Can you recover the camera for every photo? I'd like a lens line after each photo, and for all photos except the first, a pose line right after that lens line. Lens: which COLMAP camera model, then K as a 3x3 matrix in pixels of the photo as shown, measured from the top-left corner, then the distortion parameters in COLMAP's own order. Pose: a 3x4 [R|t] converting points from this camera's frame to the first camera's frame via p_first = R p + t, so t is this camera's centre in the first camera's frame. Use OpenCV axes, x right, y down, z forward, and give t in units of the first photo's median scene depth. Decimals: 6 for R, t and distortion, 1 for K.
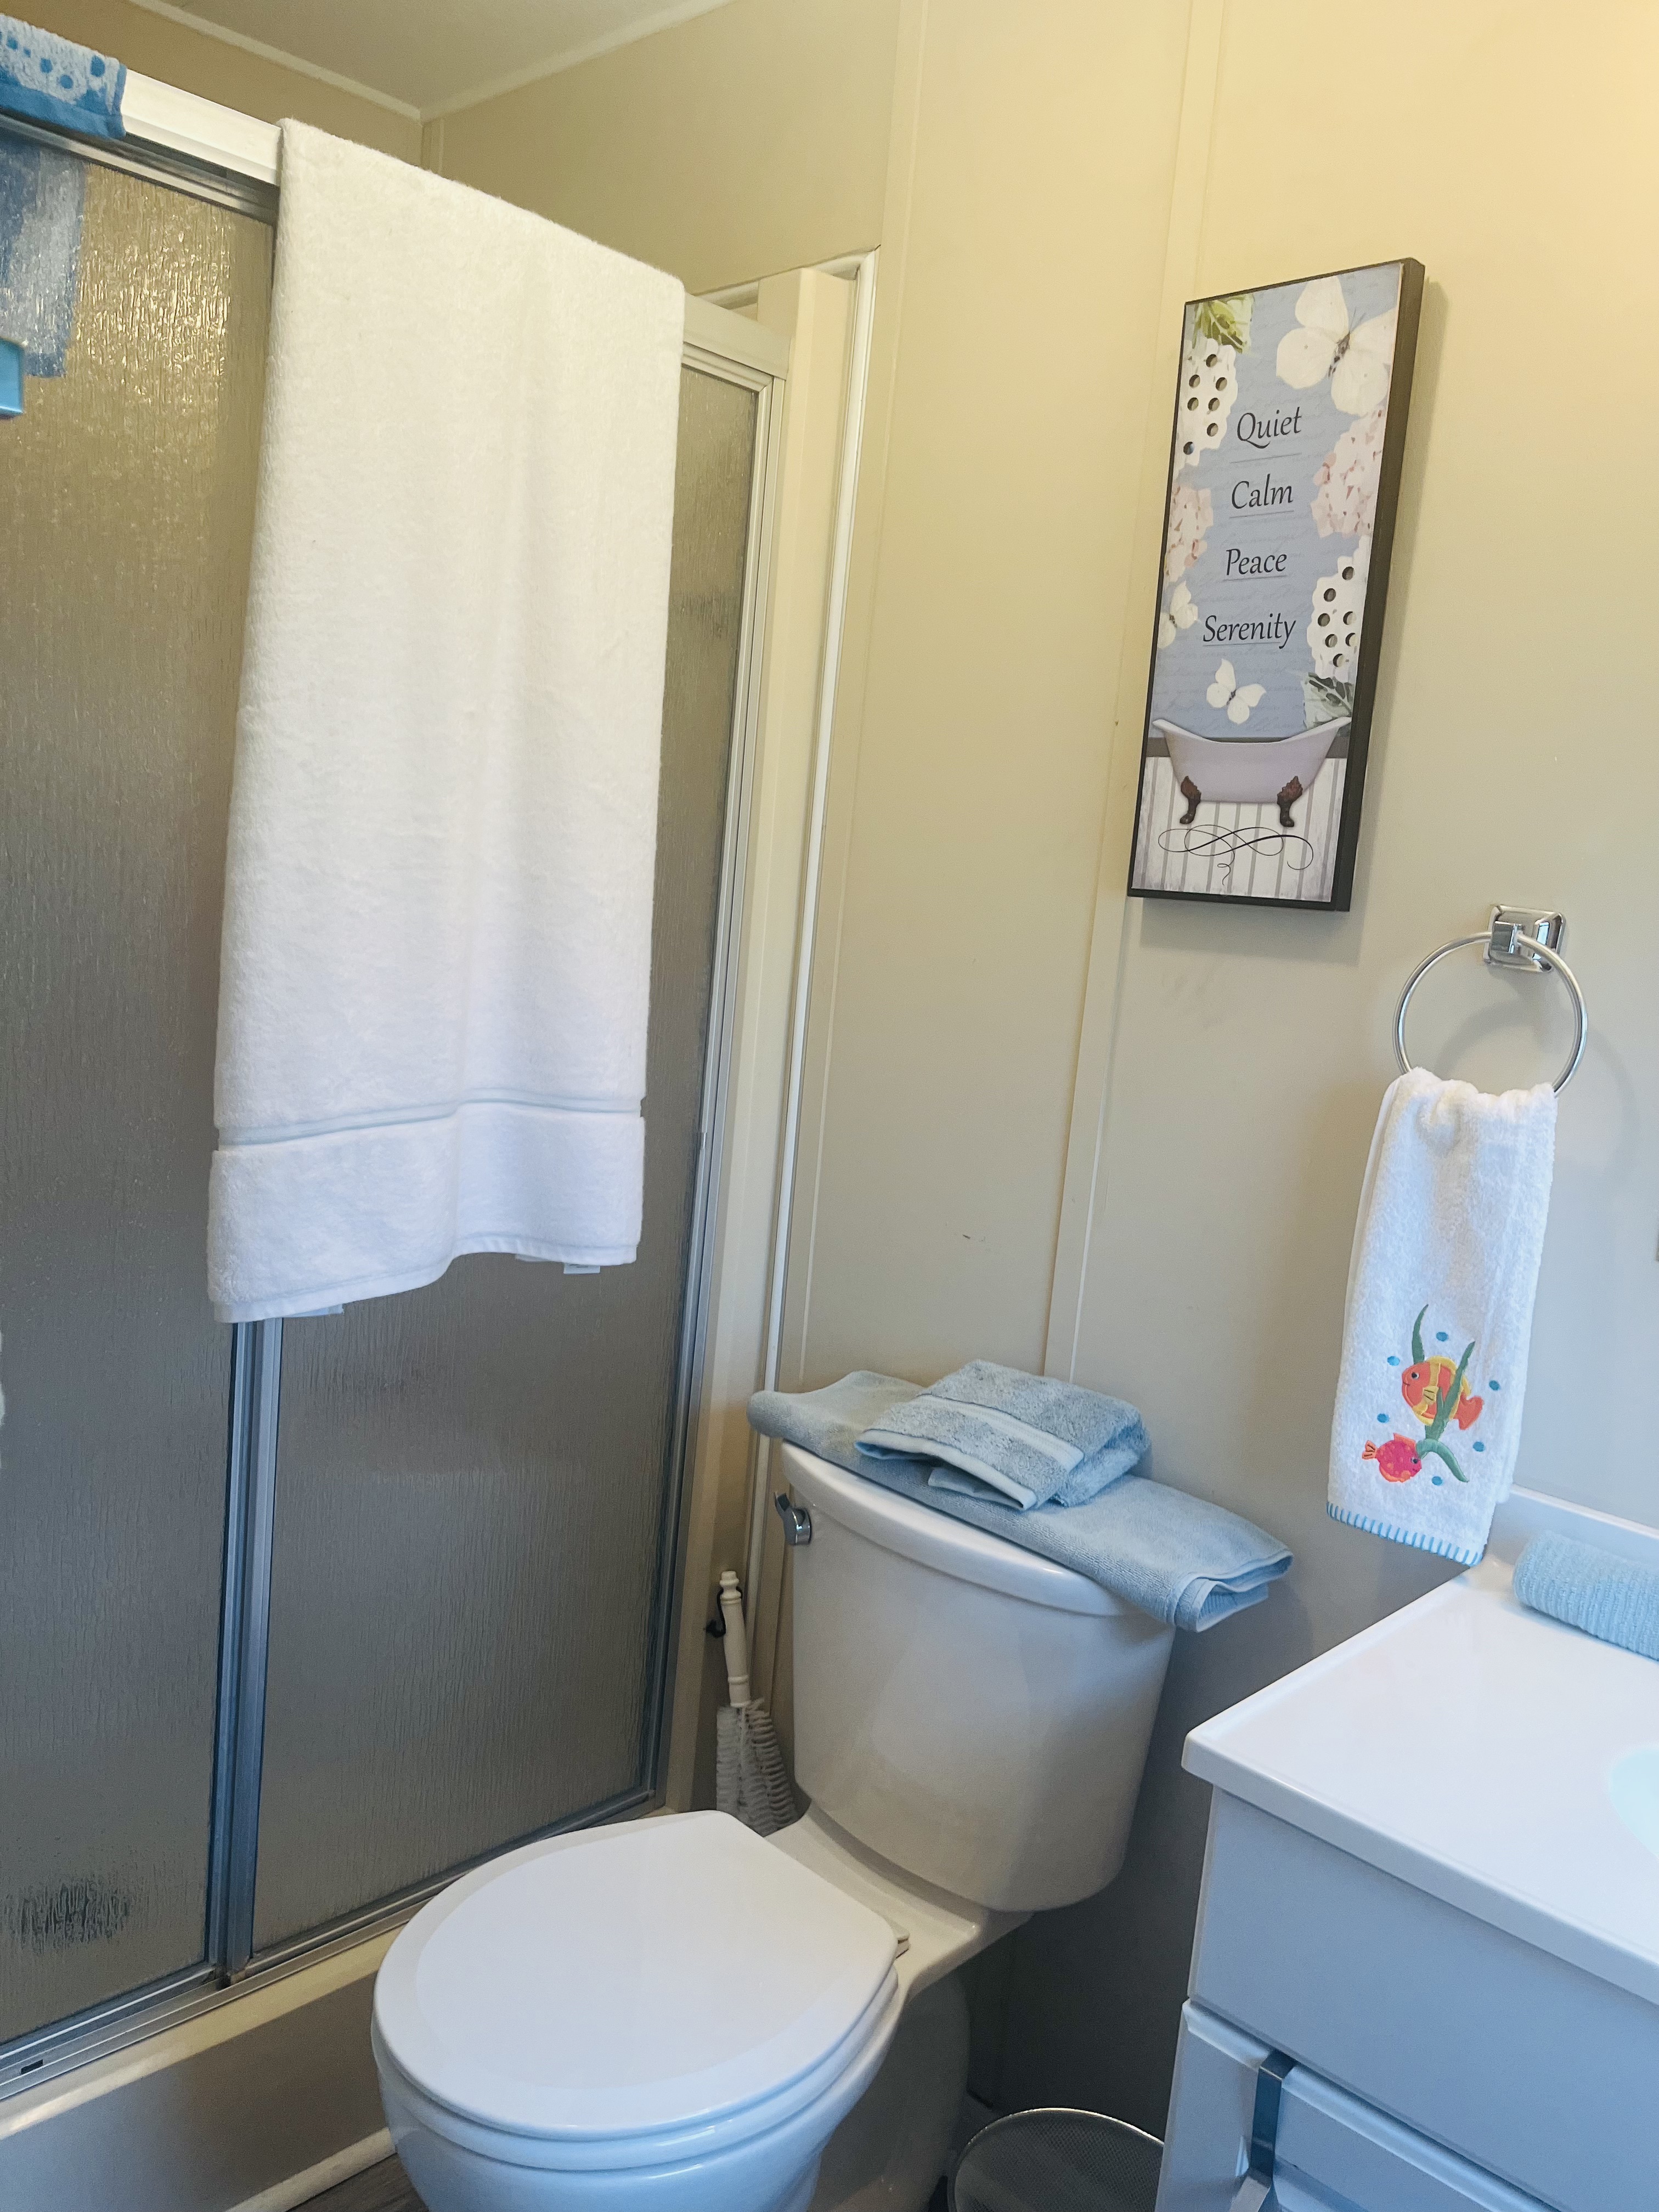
lens RADIAL K [[1681.2, 0, 827.8], [0, 1681.2, 1108.0], [0, 0, 1]] dist [0.053119, -0.083209]
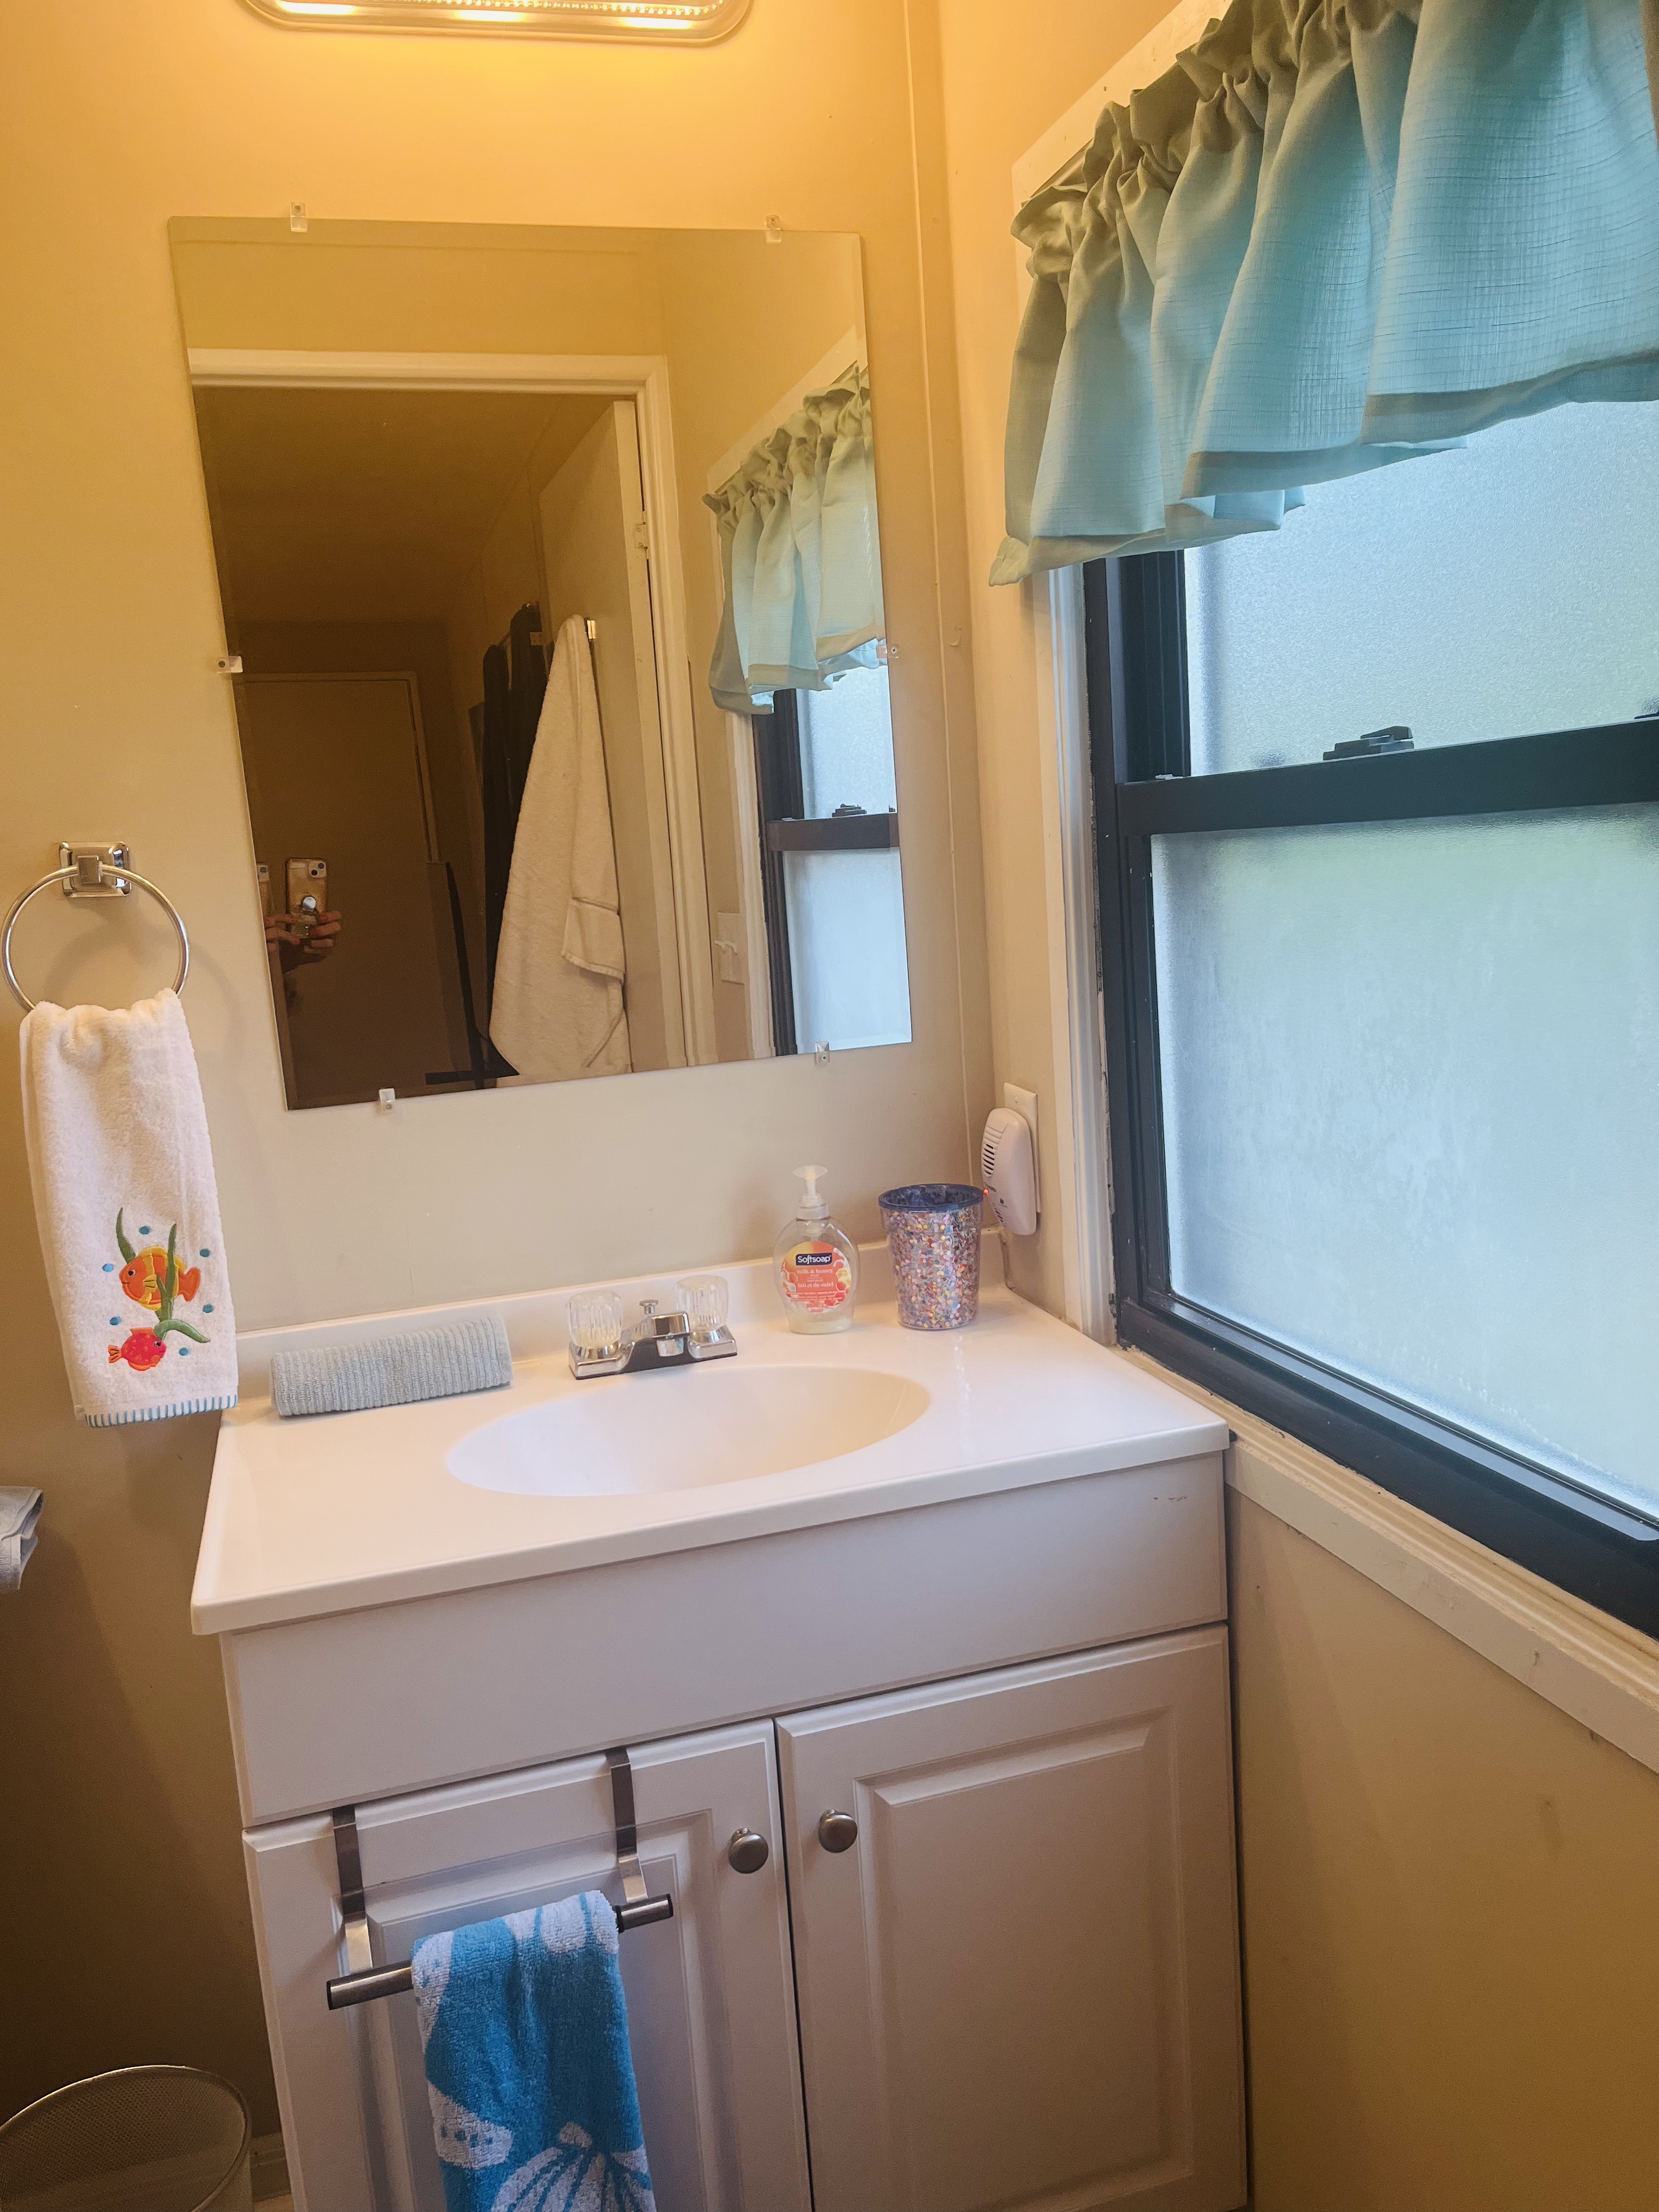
lens RADIAL K [[1681.2, 0, 817.4], [0, 1681.2, 1108.7], [0, 0, 1]] dist [0.053119, -0.083209]
pose [[0.484753, -0.250378, 0.838049, -0.337851], [0.234524, 0.960274, 0.151238, -0.006264], [-0.842623, 0.123229, 0.524215, 0.035352]]
